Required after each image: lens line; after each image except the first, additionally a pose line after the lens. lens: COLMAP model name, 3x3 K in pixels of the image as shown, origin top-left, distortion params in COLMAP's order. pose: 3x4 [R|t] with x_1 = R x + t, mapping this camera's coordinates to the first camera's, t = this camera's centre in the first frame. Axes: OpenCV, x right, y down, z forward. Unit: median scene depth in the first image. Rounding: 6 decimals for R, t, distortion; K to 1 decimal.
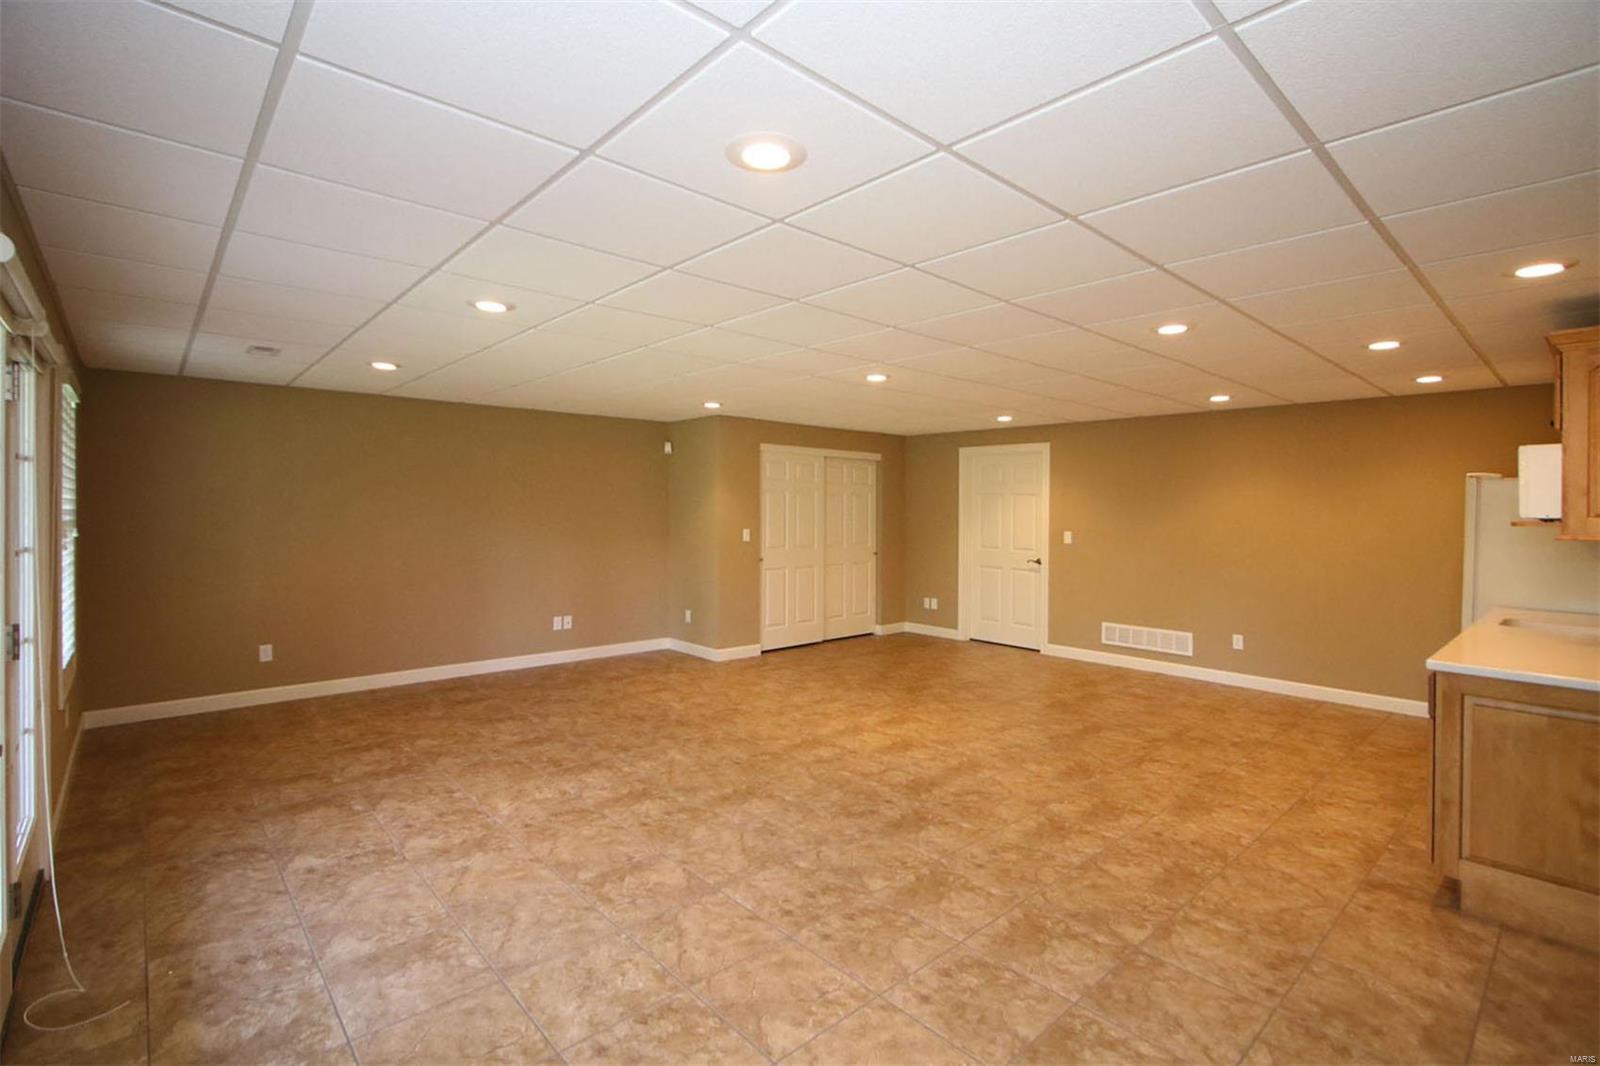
lens RADIAL K [[726.2, 0, 801.7], [0, 726.2, 526.2], [0, 0, 1]] dist [-0.020326, -0.000766]
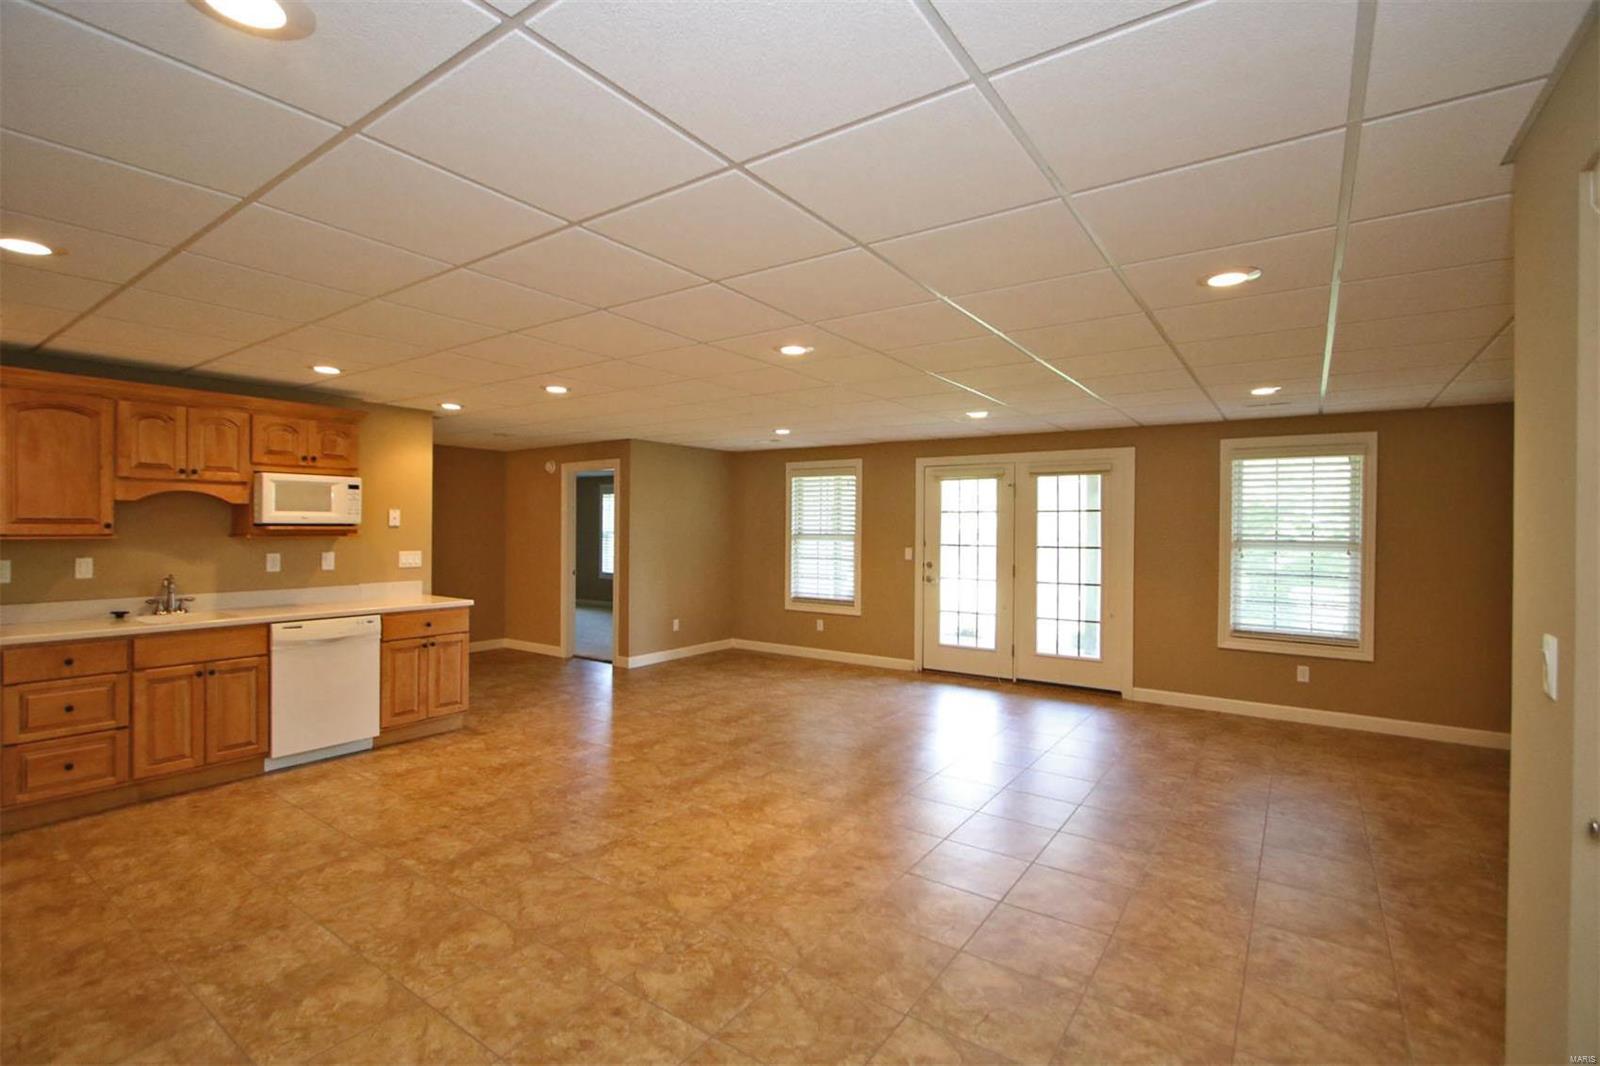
lens RADIAL K [[726.2, 0, 801.7], [0, 726.2, 526.2], [0, 0, 1]] dist [-0.020326, -0.000766]
pose [[-0.972573, -0.015744, -0.232065, 0.316604], [-0.022018, 0.999458, 0.024473, -0.053156], [0.231554, 0.028912, -0.972392, 2.044943]]
